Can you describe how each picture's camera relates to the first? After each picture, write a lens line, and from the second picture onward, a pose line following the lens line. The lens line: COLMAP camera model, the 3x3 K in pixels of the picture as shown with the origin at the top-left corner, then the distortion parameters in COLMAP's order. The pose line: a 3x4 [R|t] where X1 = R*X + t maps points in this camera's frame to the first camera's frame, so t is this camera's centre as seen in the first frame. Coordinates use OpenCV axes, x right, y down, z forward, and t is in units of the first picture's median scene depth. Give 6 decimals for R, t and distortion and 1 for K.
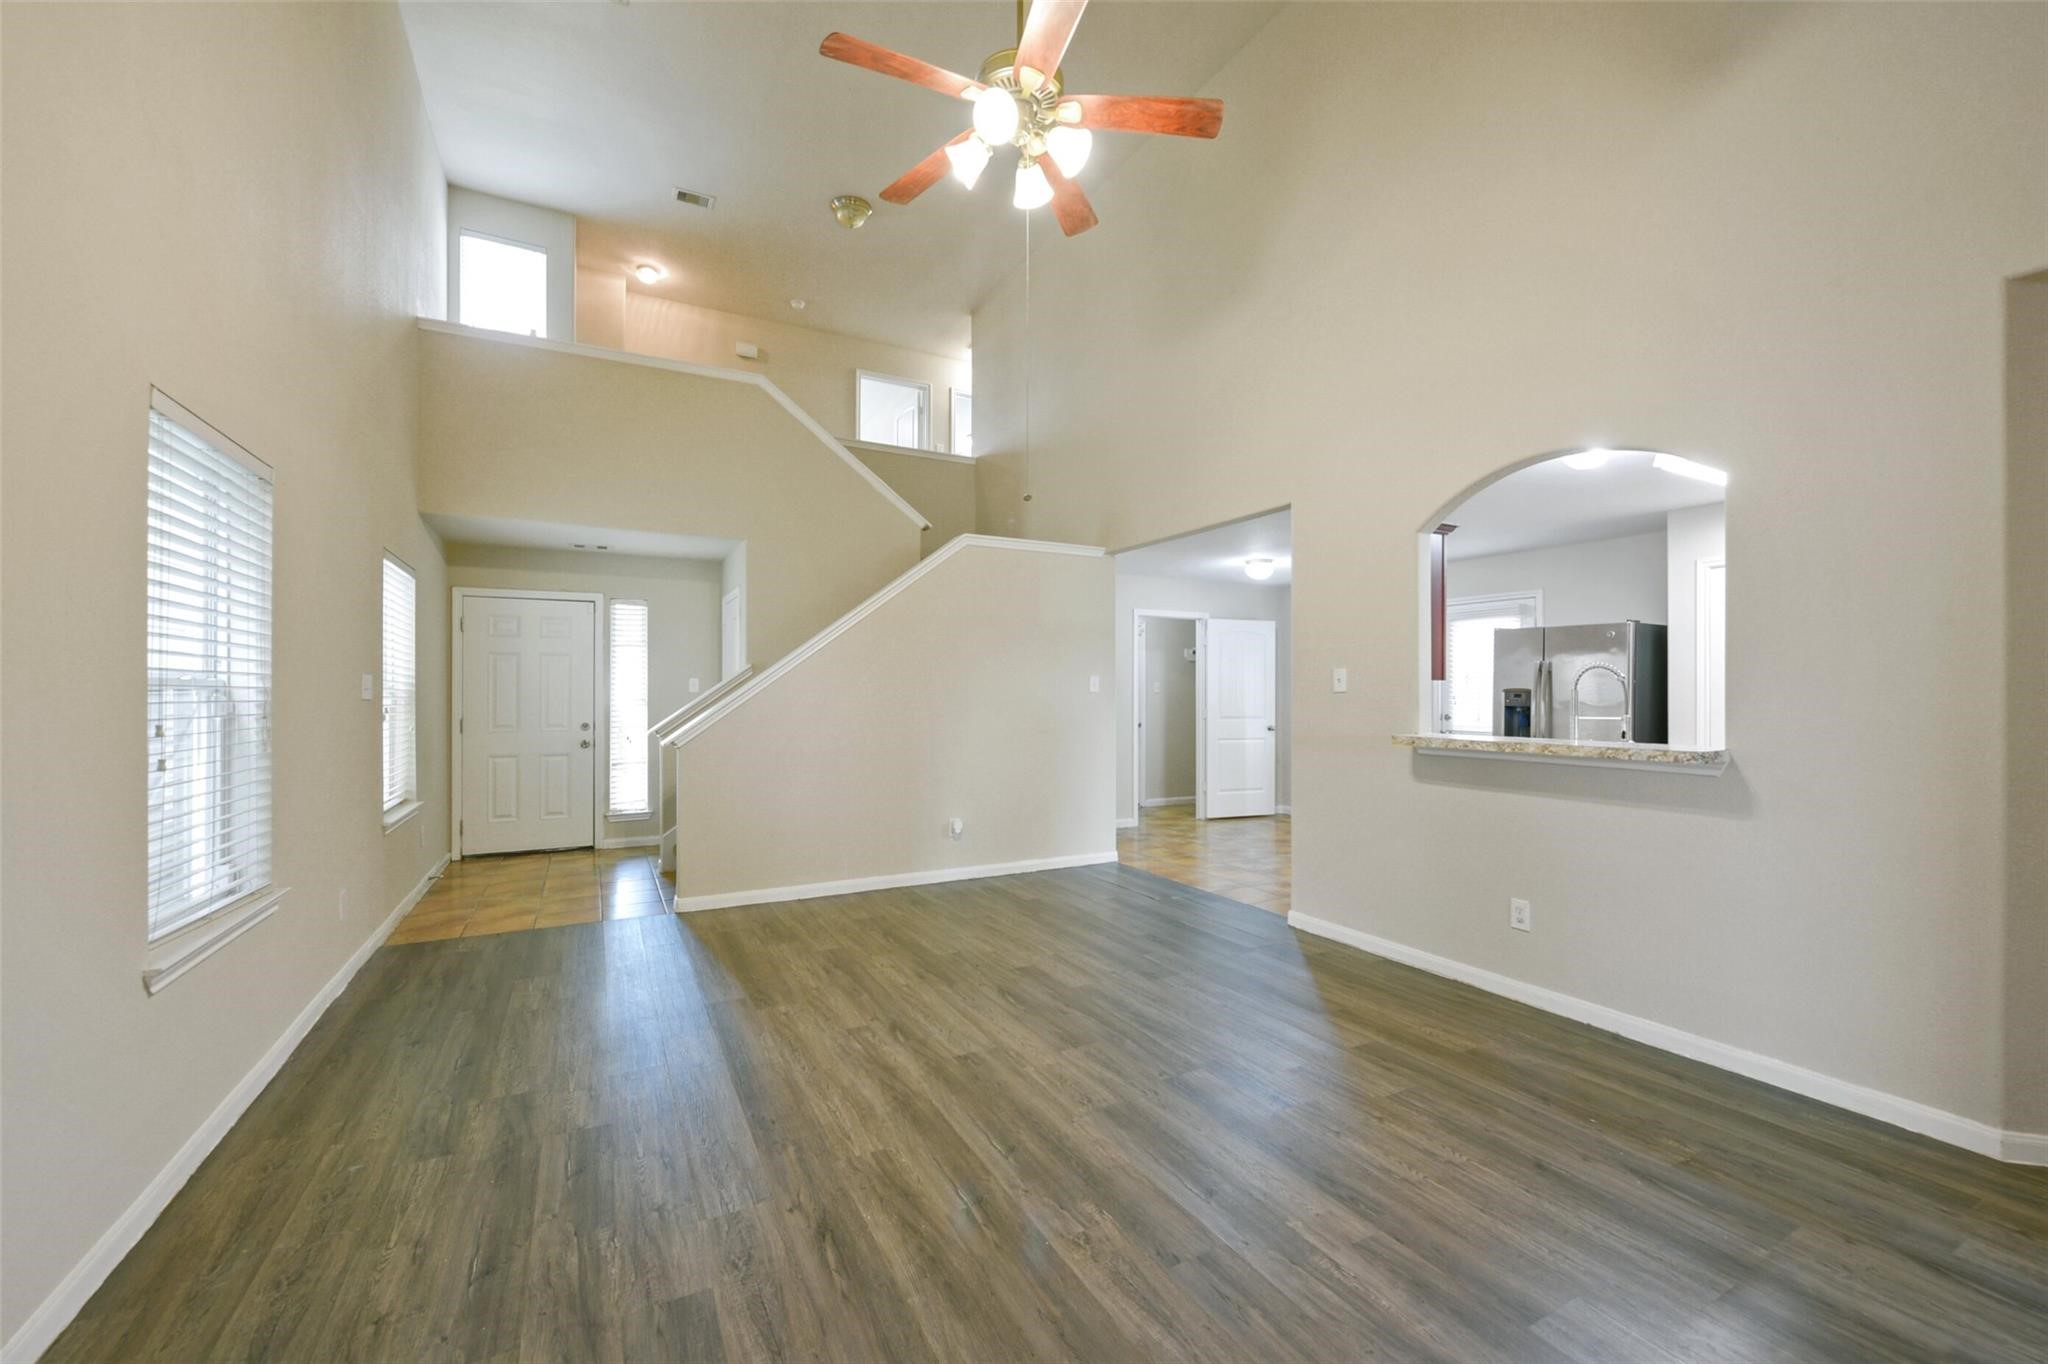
lens RADIAL K [[809.0, 0, 1024.0], [0, 809.0, 682.0], [0, 0, 1]] dist [-0.007917, -0.000155]
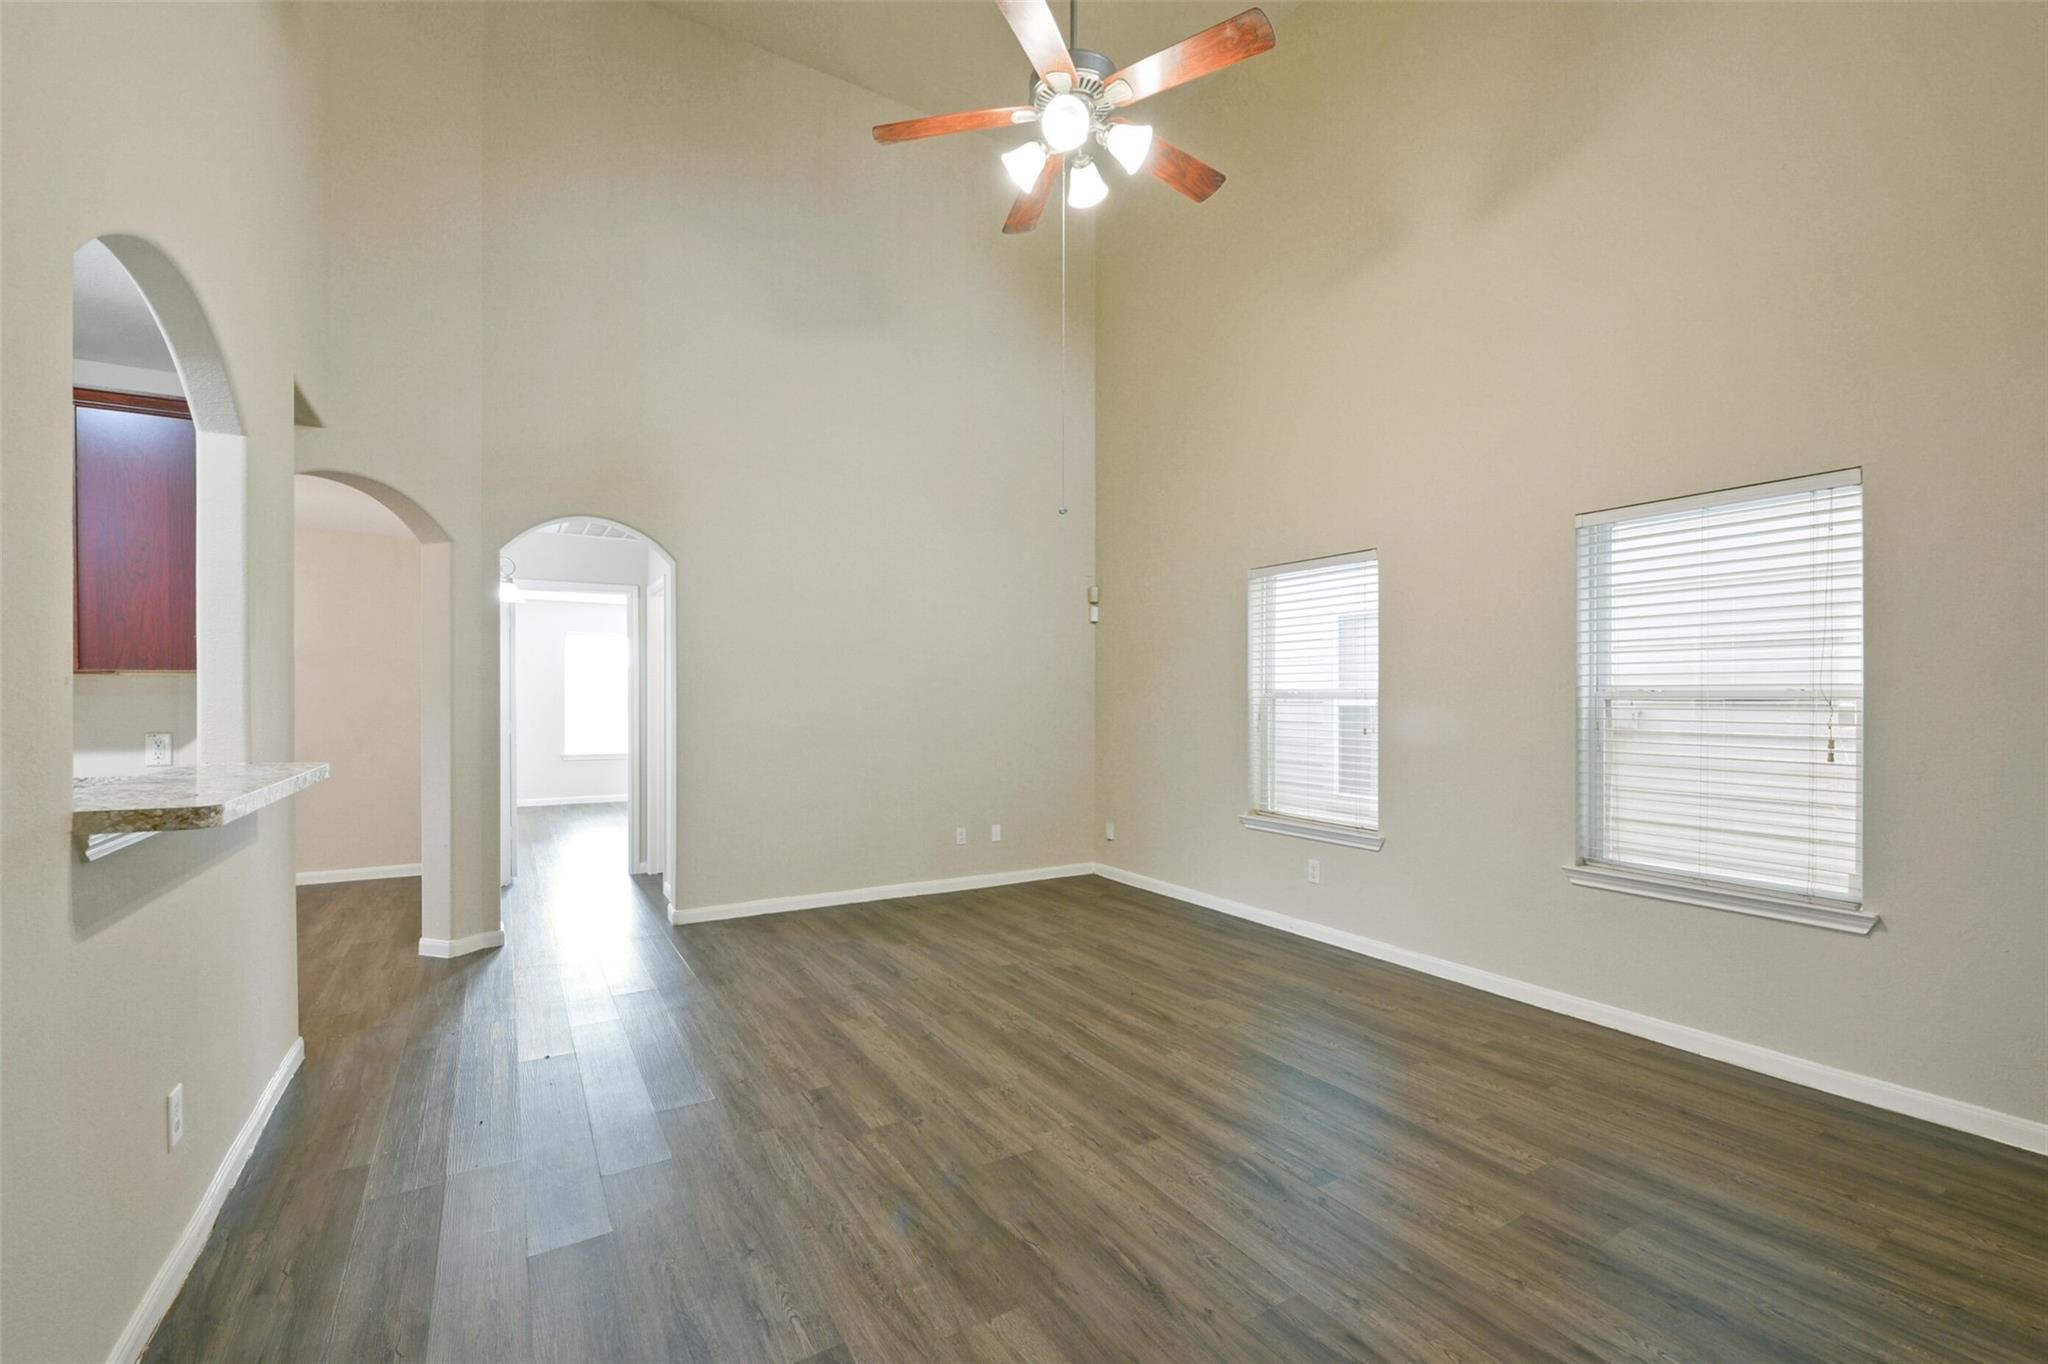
lens RADIAL K [[834.3, 0, 1013.9], [0, 834.3, 696.6], [0, 0, 1]] dist [-0.005099, -0.000308]
pose [[-0.998769, -0.002160, -0.049551, 0.125785], [-0.001470, 0.999902, -0.013949, 0.025042], [0.049576, -0.013858, -0.998674, 2.171958]]
